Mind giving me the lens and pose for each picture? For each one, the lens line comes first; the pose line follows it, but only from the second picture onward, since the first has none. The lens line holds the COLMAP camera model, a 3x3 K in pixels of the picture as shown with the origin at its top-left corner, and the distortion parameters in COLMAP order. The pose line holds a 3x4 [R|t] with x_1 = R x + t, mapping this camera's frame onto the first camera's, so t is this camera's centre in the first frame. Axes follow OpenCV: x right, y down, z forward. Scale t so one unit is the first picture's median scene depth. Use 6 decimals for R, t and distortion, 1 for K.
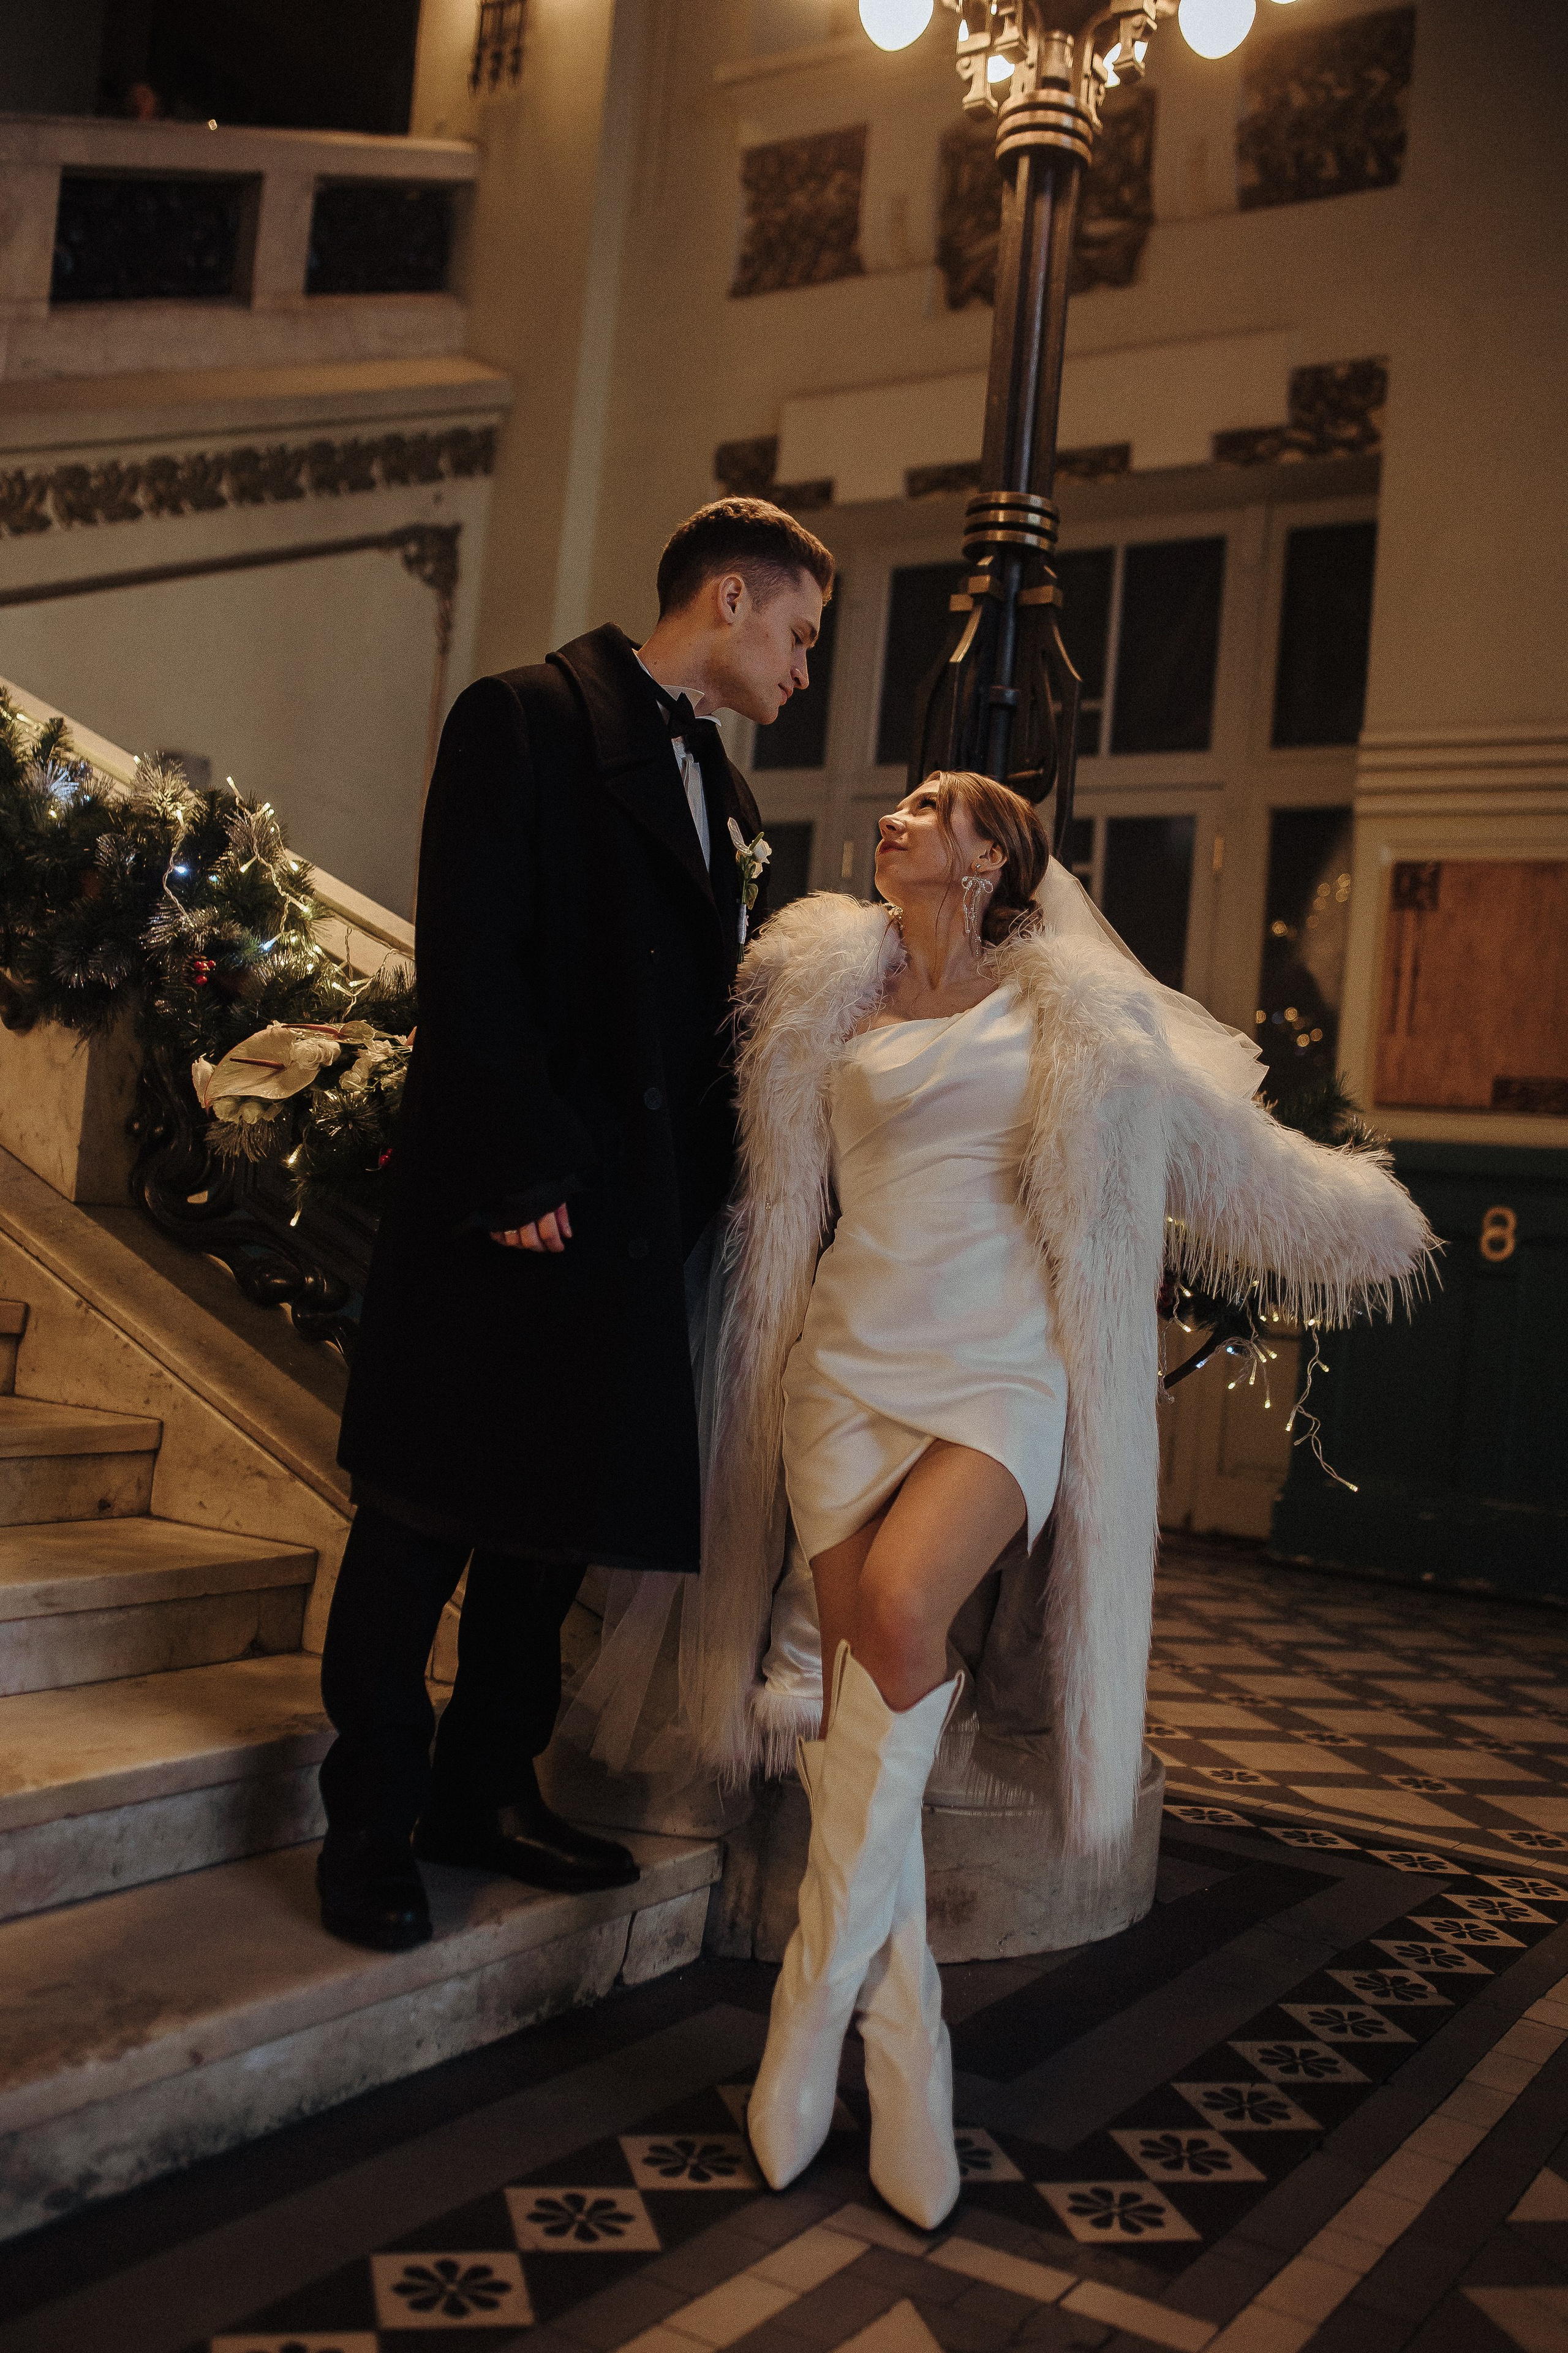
lens RADIAL K [[2223.2, 0, 775.8], [0, 2223.2, 1166.3], [0, 0, 1]] dist [-0.032186, 0.000000]
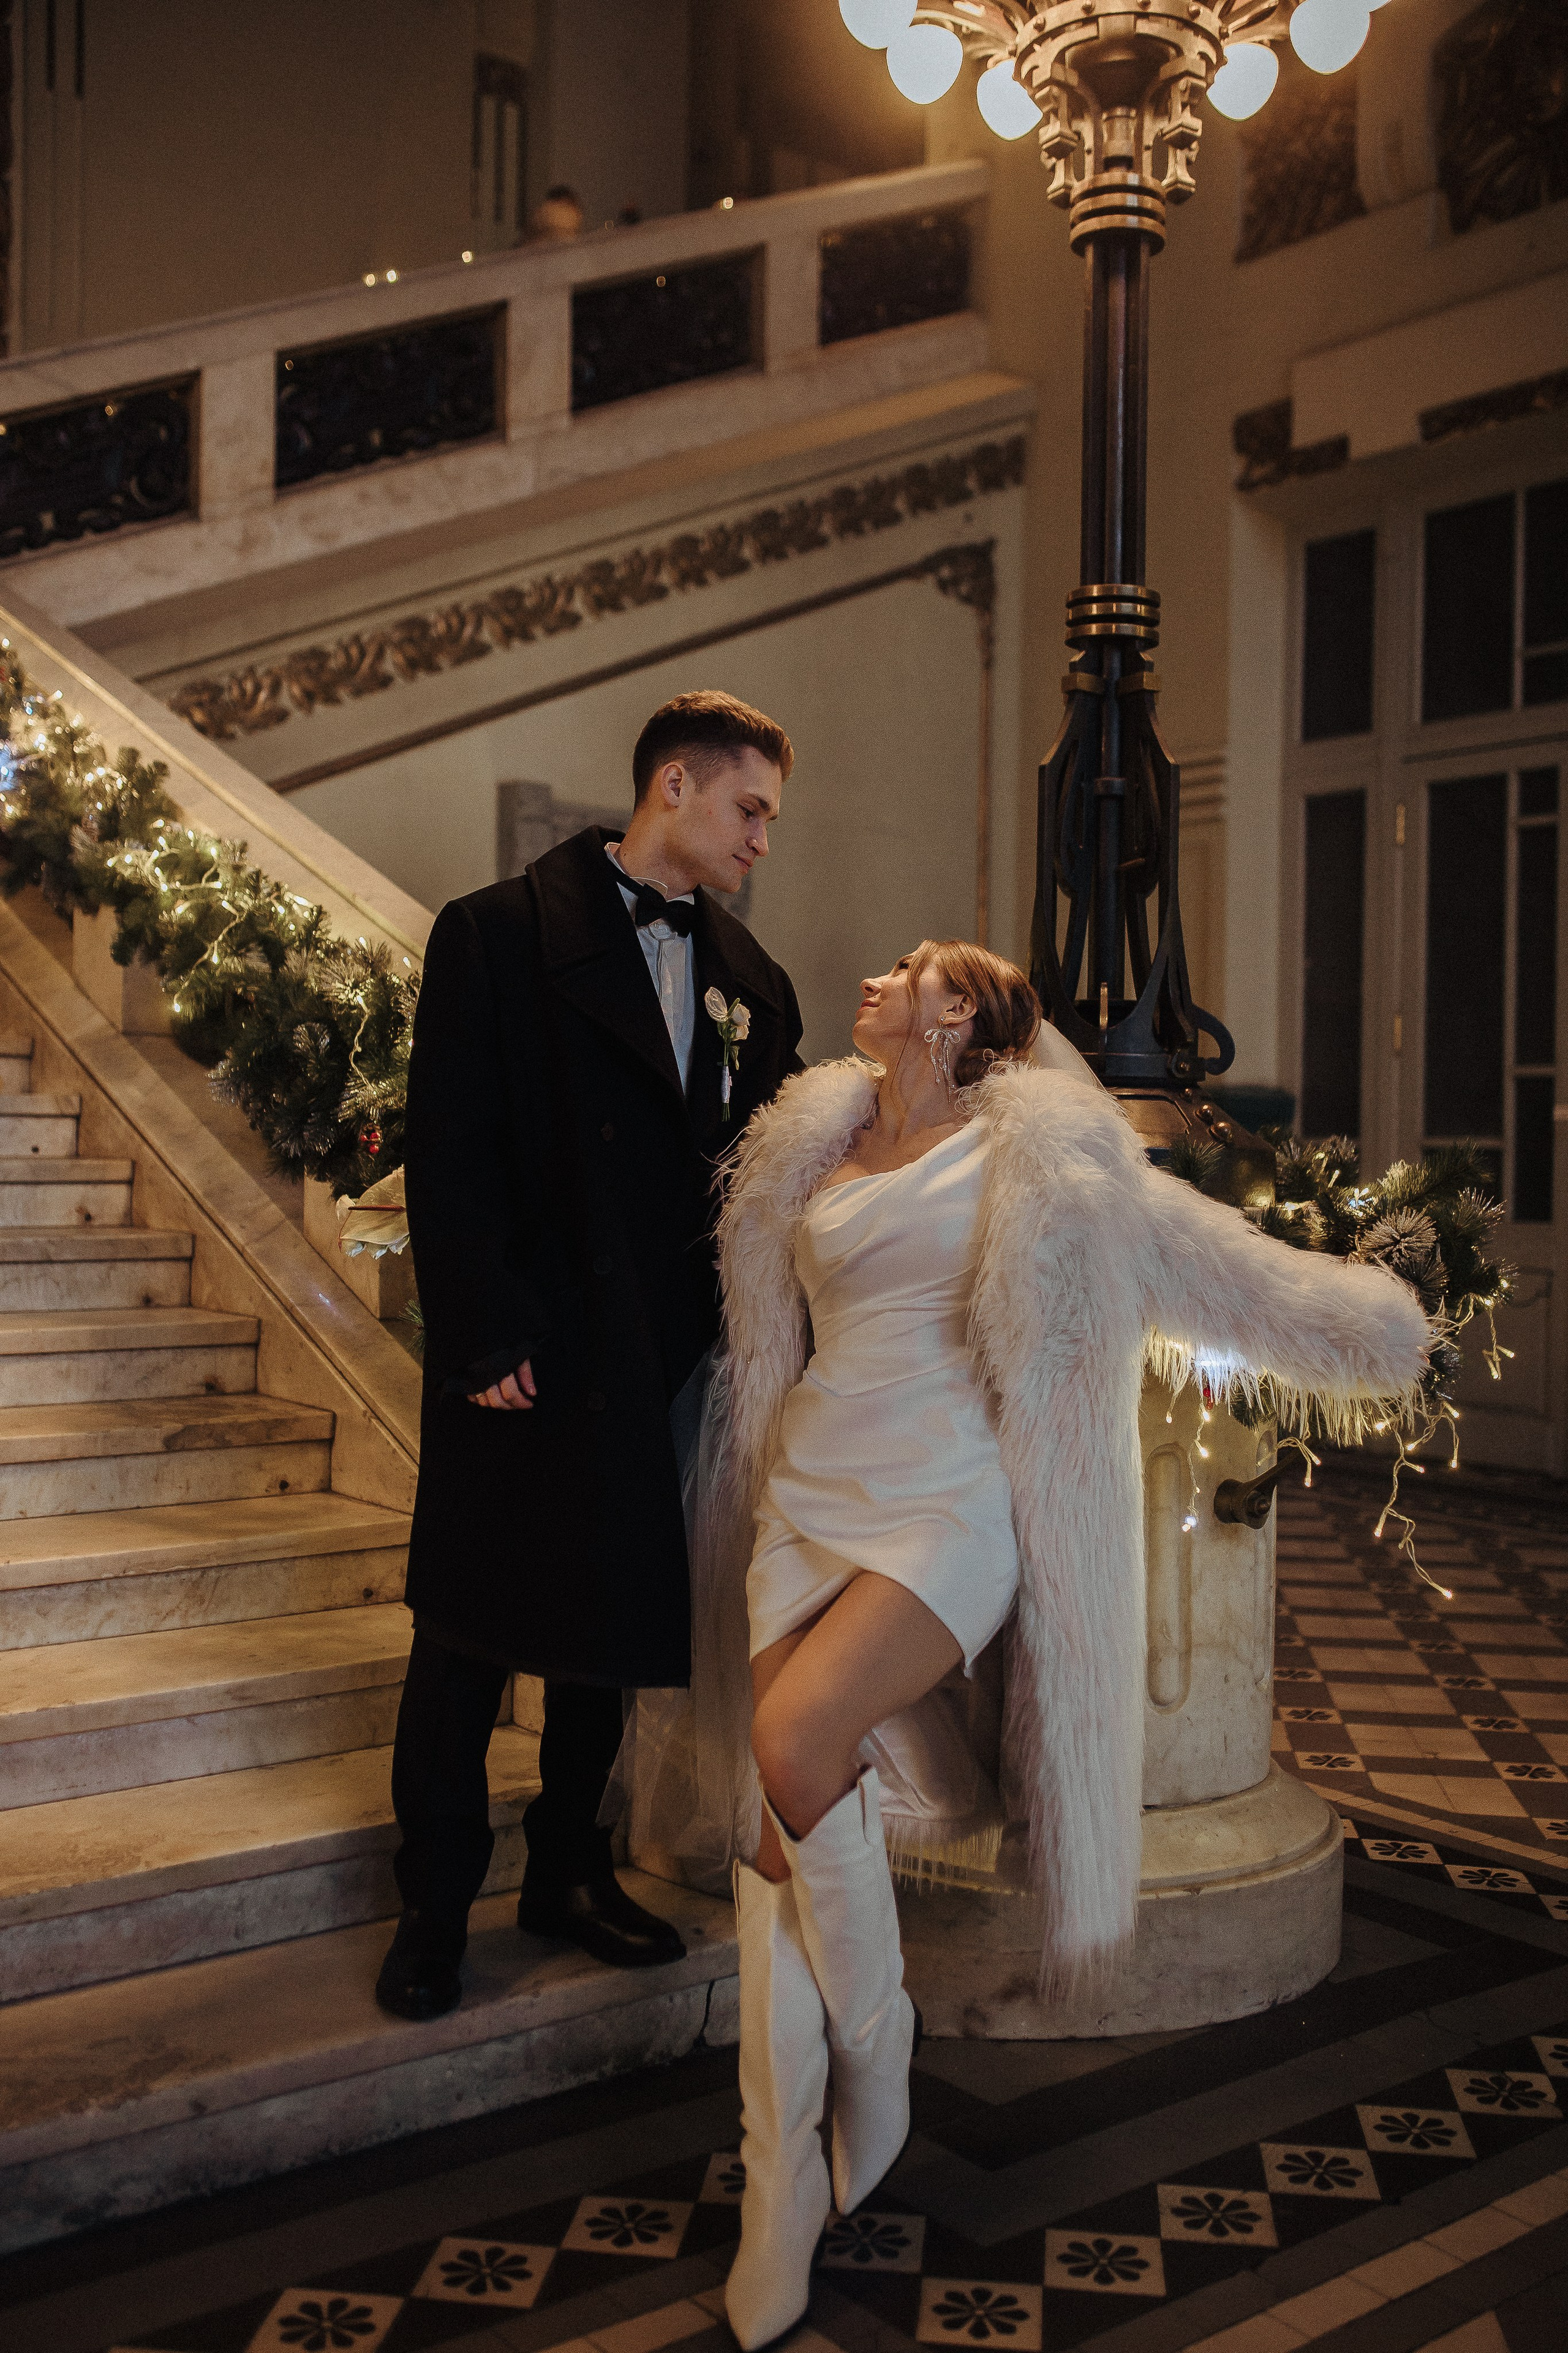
lens RADIAL K [[2223.2, 0, 790.1], [0, 2223.2, 1177.1], [0, 0, 1]] dist [-0.032186, 0.000000]
pose [[0.933585, -0.066949, -0.352048, 0.309780], [0.078560, 0.996732, 0.018782, -0.065456], [0.349640, -0.045192, 0.935794, -0.003400]]
